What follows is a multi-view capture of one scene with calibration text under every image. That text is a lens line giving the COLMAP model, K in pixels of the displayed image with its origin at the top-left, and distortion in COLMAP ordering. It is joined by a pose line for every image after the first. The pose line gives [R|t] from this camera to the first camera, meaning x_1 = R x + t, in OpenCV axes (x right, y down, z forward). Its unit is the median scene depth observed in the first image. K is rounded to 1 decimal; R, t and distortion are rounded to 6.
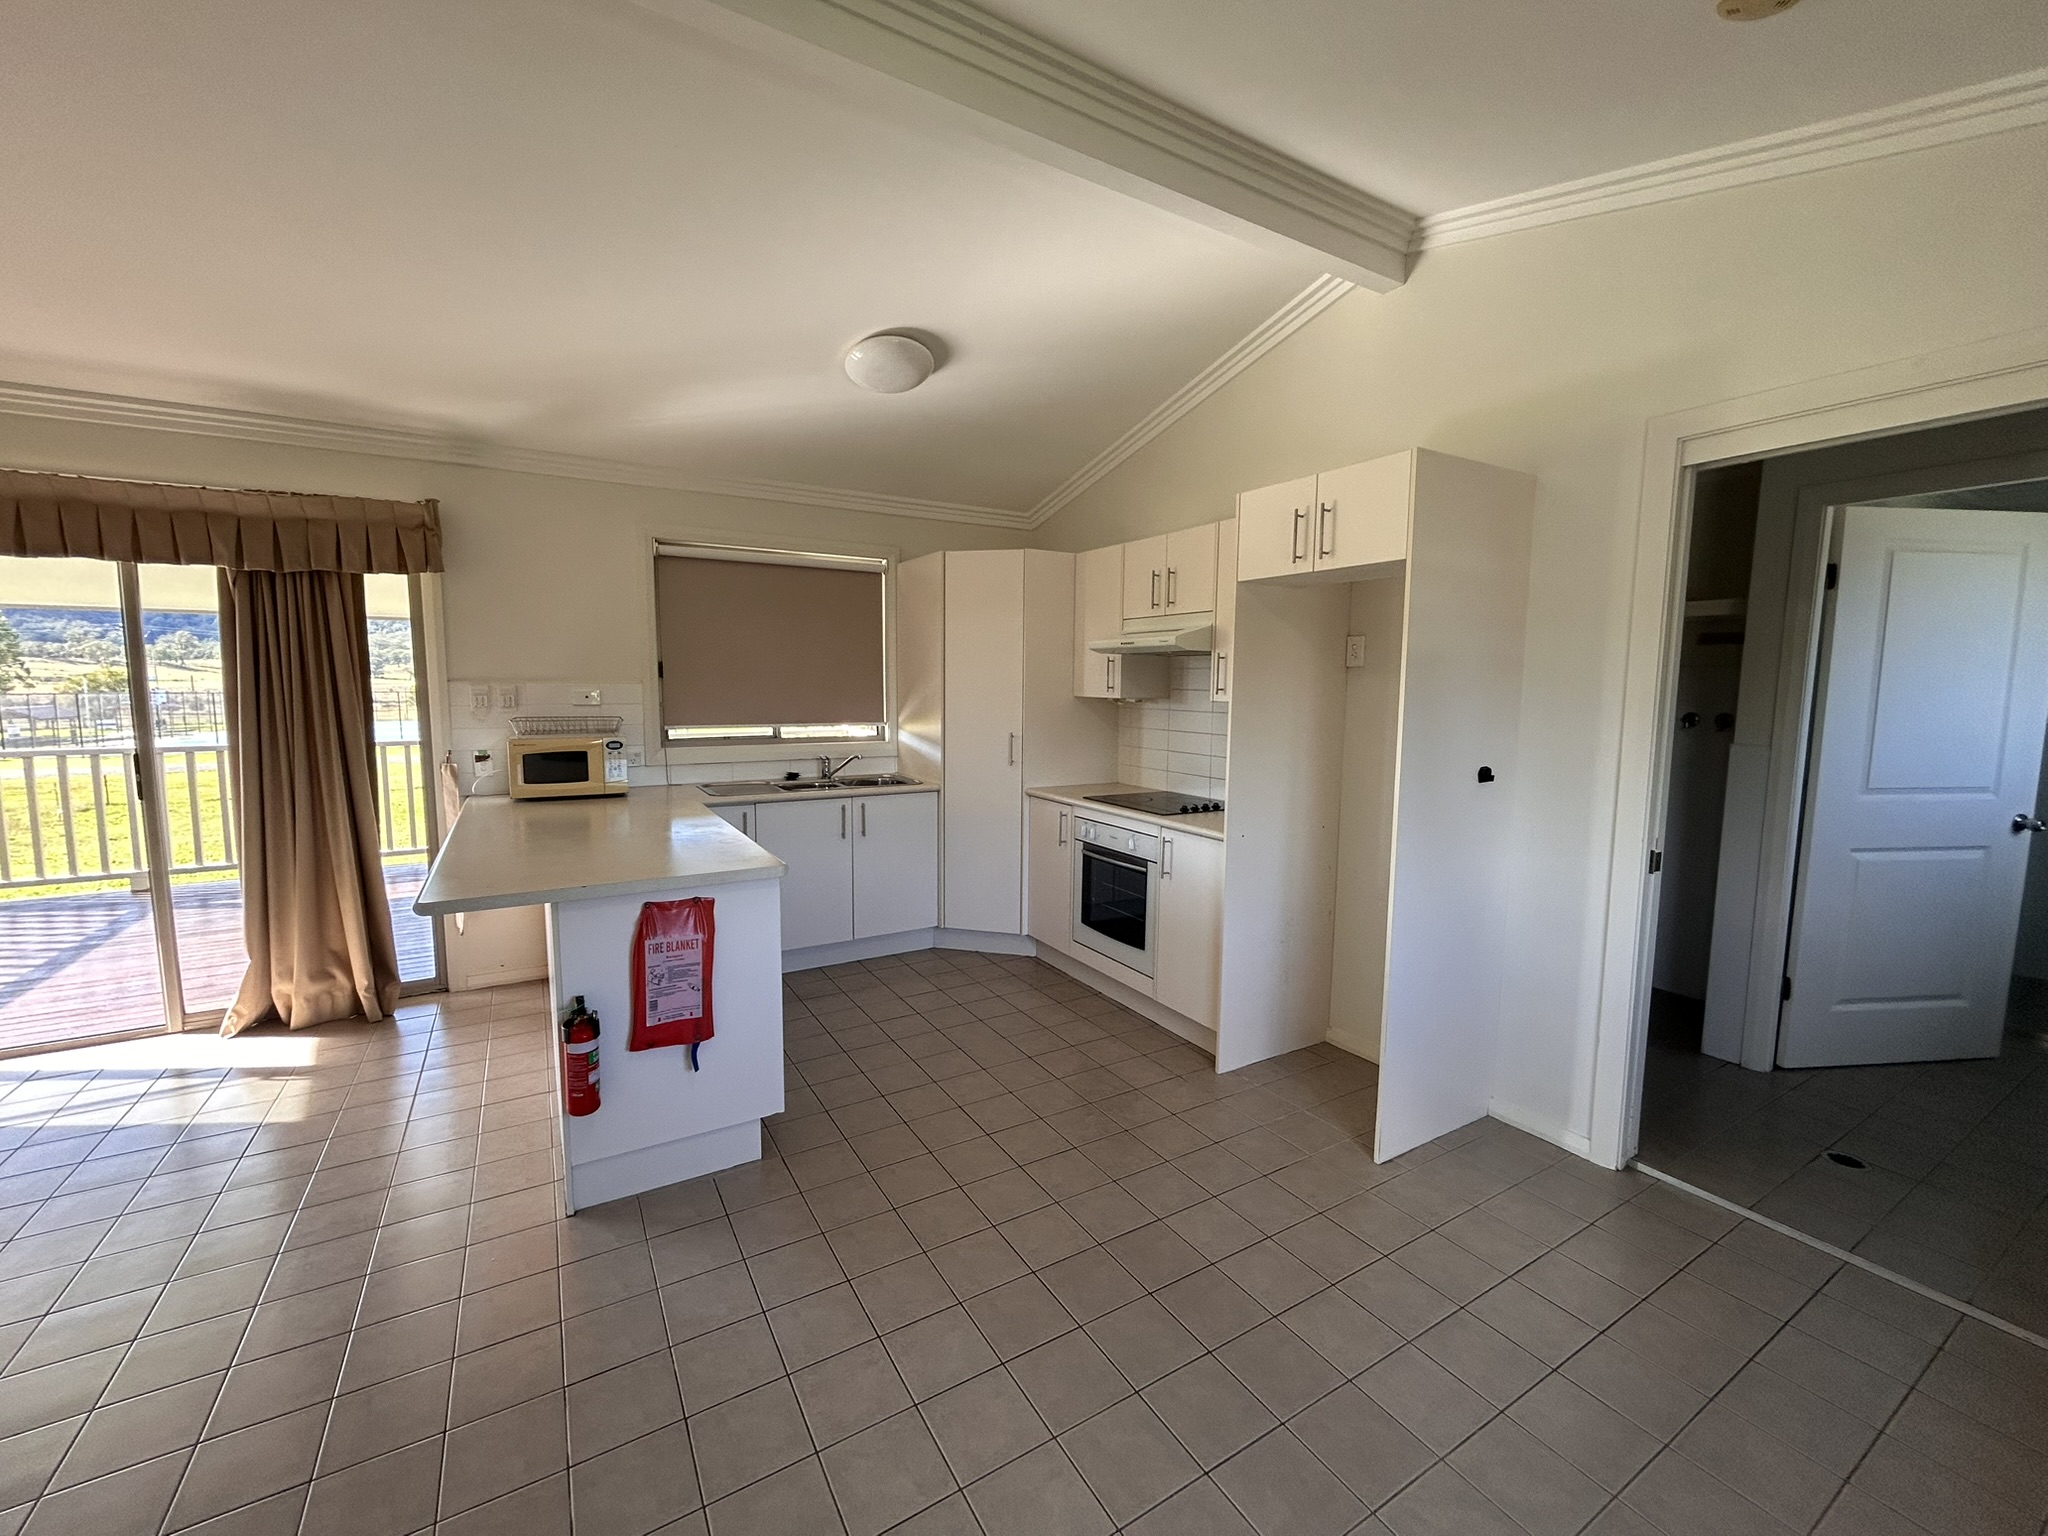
lens RADIAL K [[820.6, 0, 1021.1], [0, 820.6, 766.5], [0, 0, 1]] dist [0.000159, 0.000016]
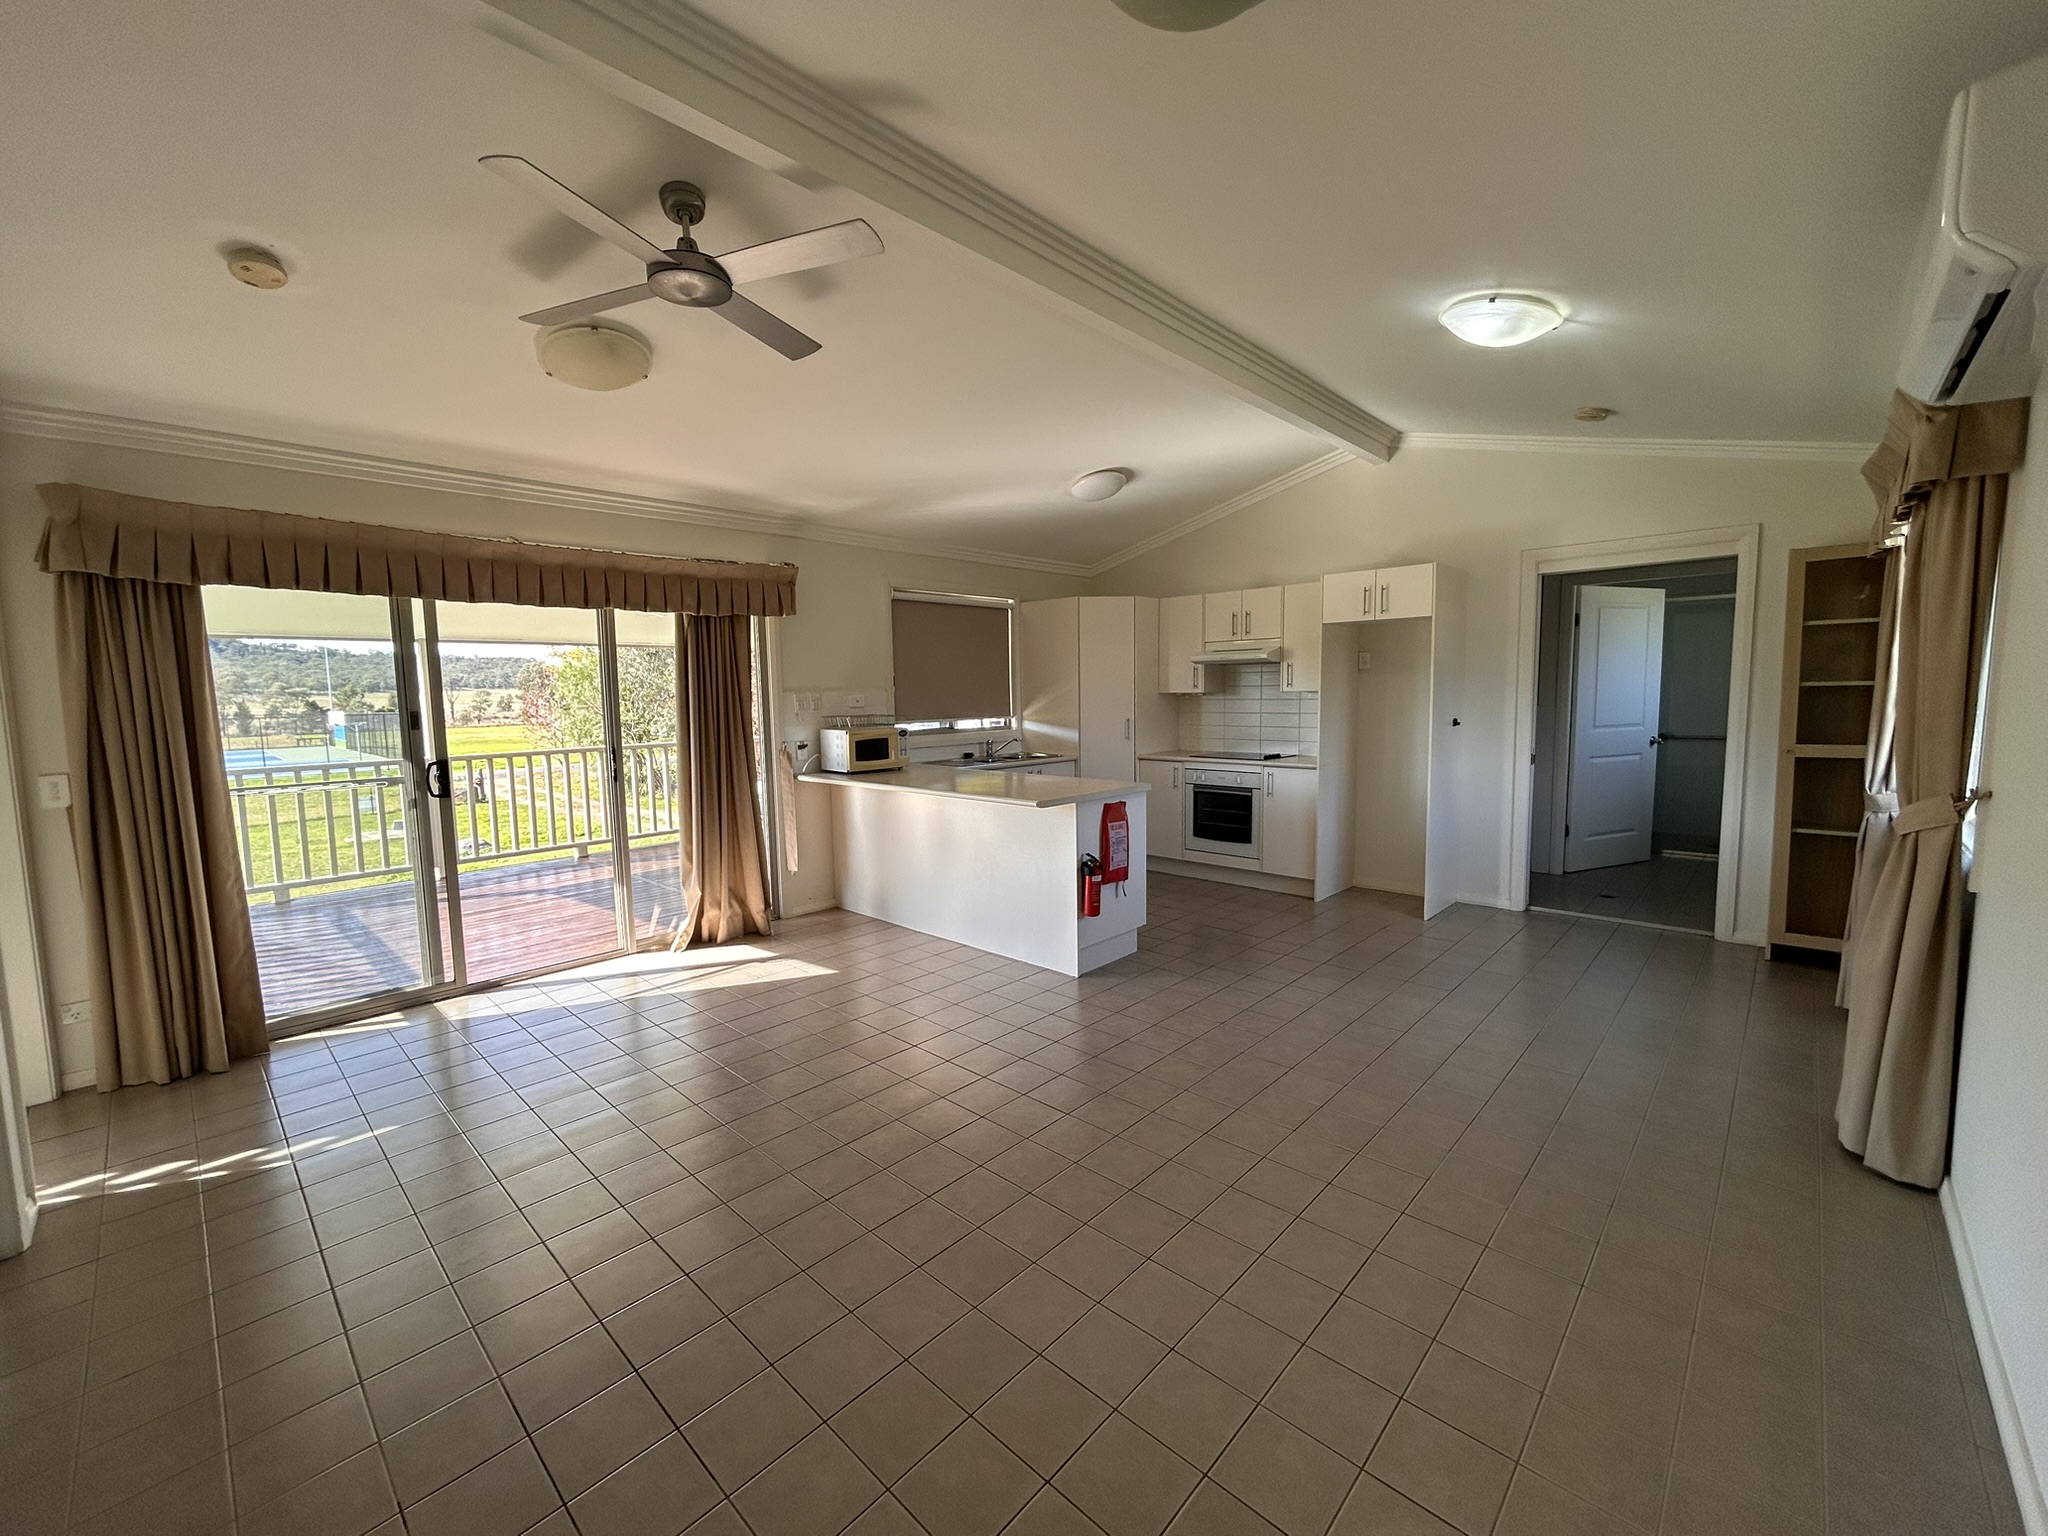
lens RADIAL K [[820.6, 0, 1021.1], [0, 820.6, 766.5], [0, 0, 1]] dist [0.000159, 0.000016]
pose [[0.962265, -0.049516, 0.267571, -0.729395], [0.052399, 0.998620, -0.003641, 0.051447], [-0.267021, 0.017524, 0.963531, -0.468800]]
